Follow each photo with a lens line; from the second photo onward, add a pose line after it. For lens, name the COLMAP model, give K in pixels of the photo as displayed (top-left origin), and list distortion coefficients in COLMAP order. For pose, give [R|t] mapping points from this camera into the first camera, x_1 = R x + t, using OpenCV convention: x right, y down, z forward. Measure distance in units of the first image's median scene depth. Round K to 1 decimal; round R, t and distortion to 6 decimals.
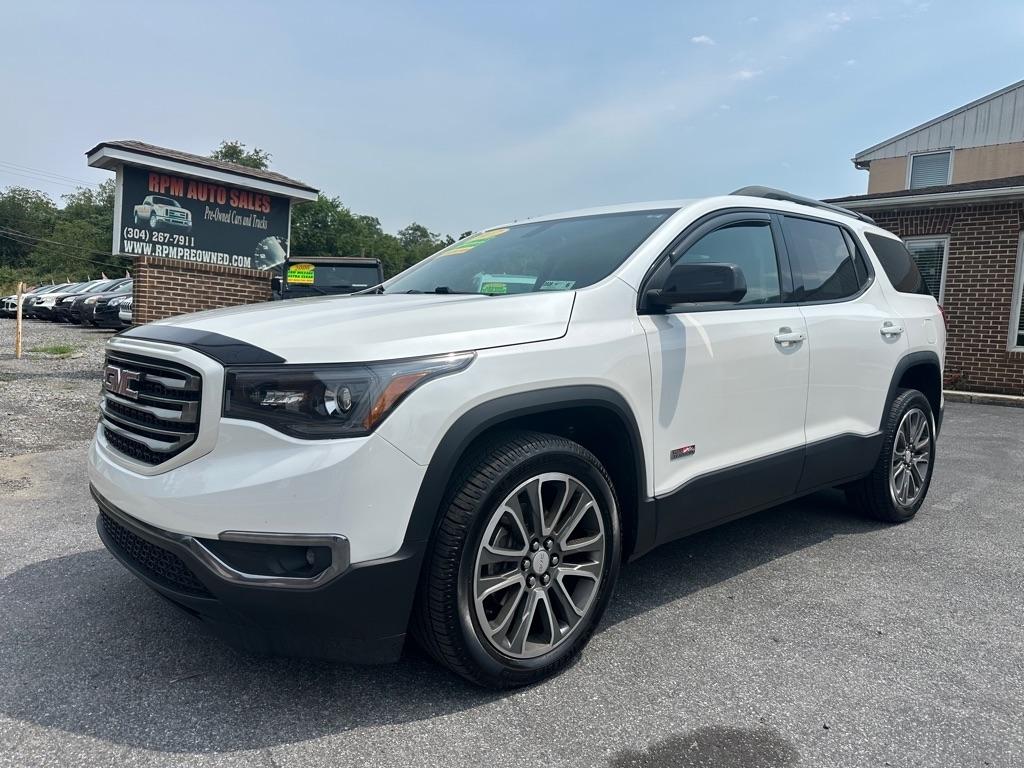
lens RADIAL K [[736.5, 0, 511.7], [0, 736.5, 386.7], [0, 0, 1]] dist [0.005018, -0.013129]
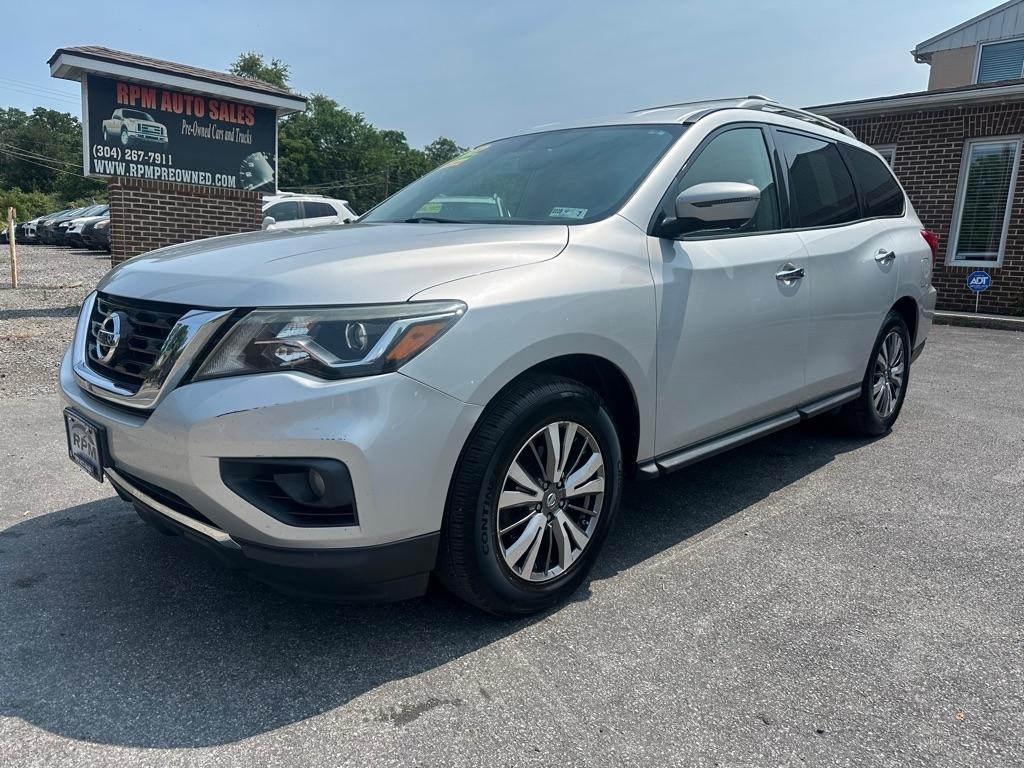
lens RADIAL K [[736.5, 0, 507.1], [0, 736.5, 389.7], [0, 0, 1]] dist [0.005018, -0.013129]
pose [[0.998532, -0.002415, -0.054116, 0.036520], [0.008482, 0.993653, 0.112165, -0.011253], [0.053501, -0.112459, 0.992215, 0.079290]]
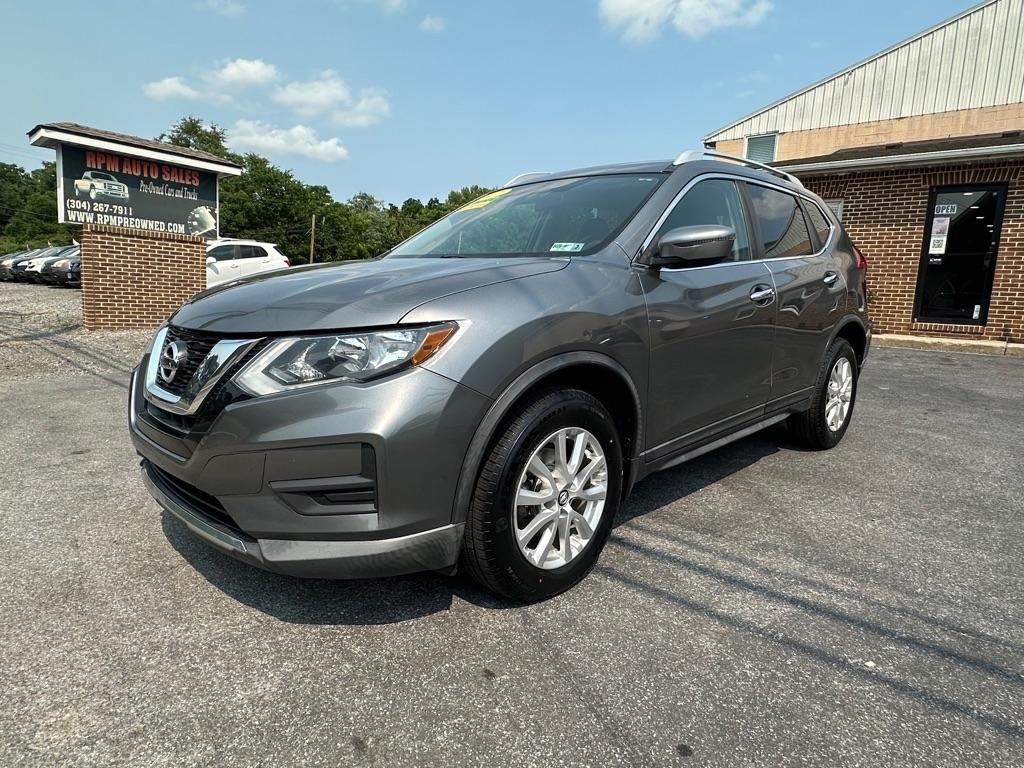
lens RADIAL K [[627.4, 0, 508.2], [0, 627.4, 389.9], [0, 0, 1]] dist [-0.012918, 0.009372]
pose [[0.996649, -0.025266, 0.077802, 0.085114], [0.018442, 0.996019, 0.087216, 0.011817], [-0.079696, -0.085489, 0.993147, -0.066122]]
